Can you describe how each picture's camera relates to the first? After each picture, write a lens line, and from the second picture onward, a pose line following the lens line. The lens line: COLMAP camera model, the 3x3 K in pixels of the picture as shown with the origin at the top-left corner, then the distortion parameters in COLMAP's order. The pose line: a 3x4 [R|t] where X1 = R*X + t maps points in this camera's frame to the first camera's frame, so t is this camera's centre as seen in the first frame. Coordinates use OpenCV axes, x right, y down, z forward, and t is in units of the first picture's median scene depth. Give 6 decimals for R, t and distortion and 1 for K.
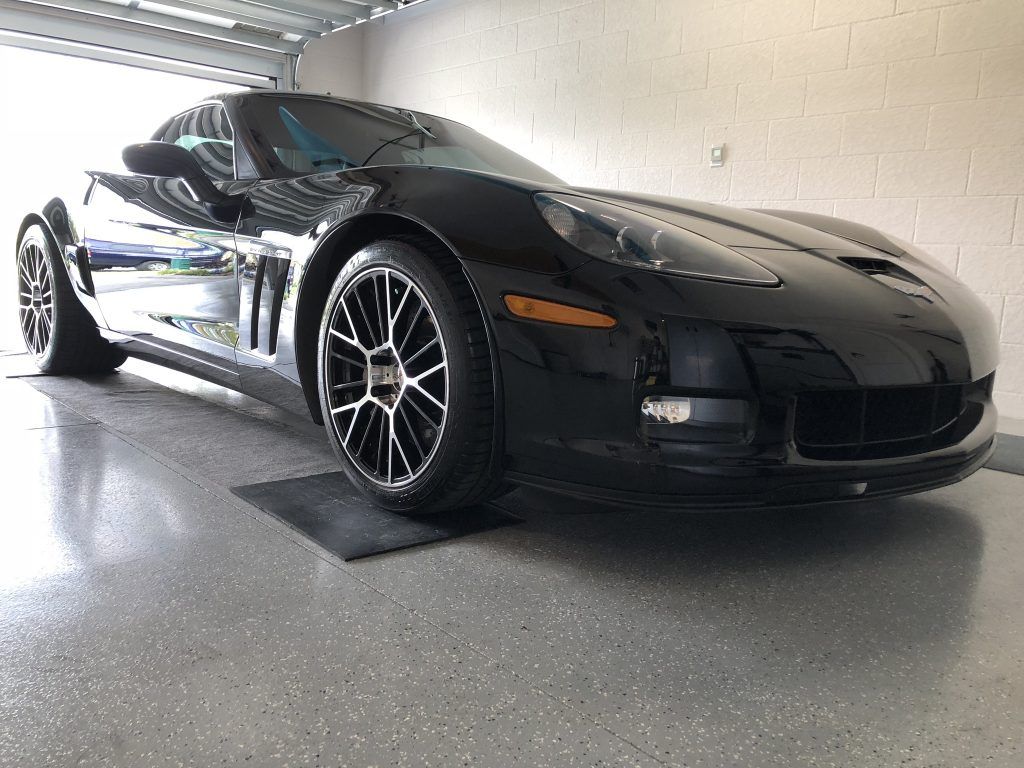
lens RADIAL K [[833.2, 0, 539.1], [0, 833.2, 389.4], [0, 0, 1]] dist [0.011444, 0.009045]
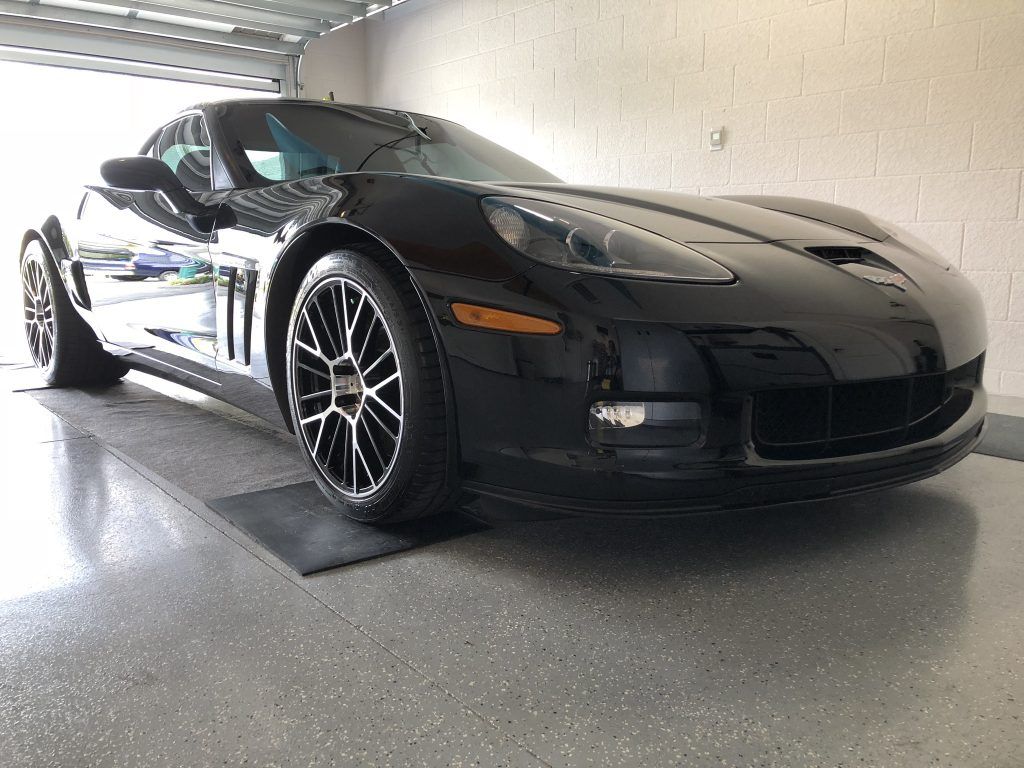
lens RADIAL K [[833.2, 0, 539.1], [0, 833.2, 389.4], [0, 0, 1]] dist [0.011444, 0.009045]
pose [[0.998623, -0.033885, -0.040056, 0.080553], [0.034516, 0.999289, 0.015183, -0.018626], [0.039513, -0.016544, 0.999082, 0.012687]]
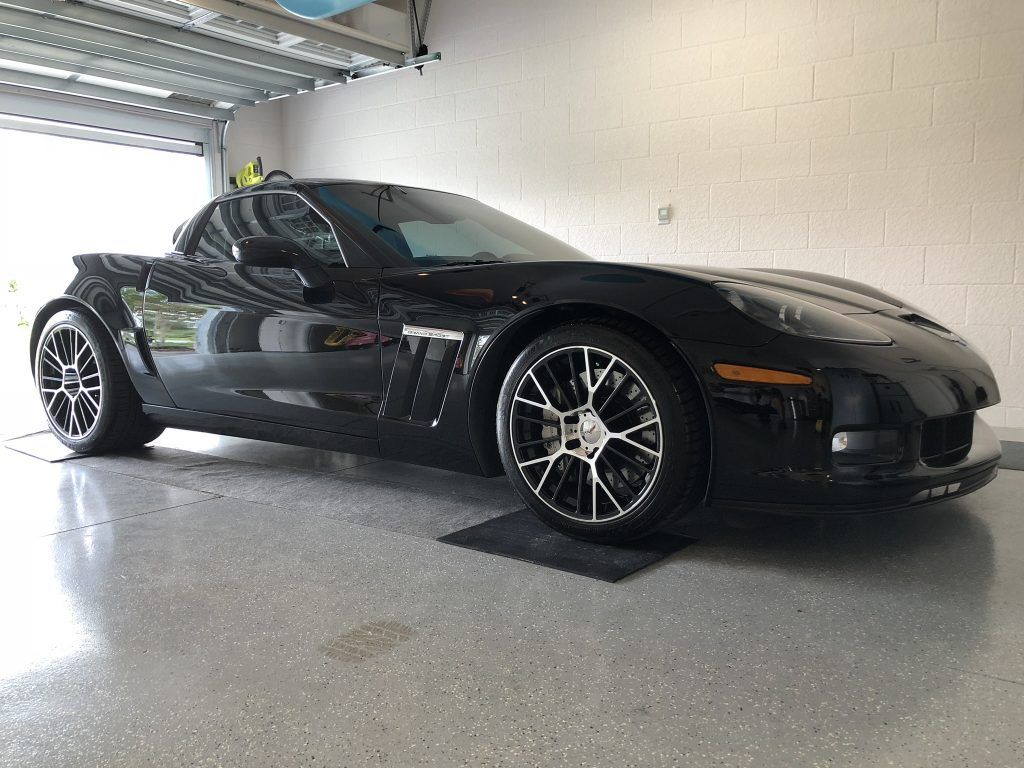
lens RADIAL K [[839.7, 0, 531.6], [0, 839.7, 382.4], [0, 0, 1]] dist [0.014067, 0.000848]
pose [[0.978164, -0.069329, 0.195931, -0.474454], [0.078286, 0.996193, -0.038339, -0.045999], [-0.192527, 0.052841, 0.979868, -0.195109]]
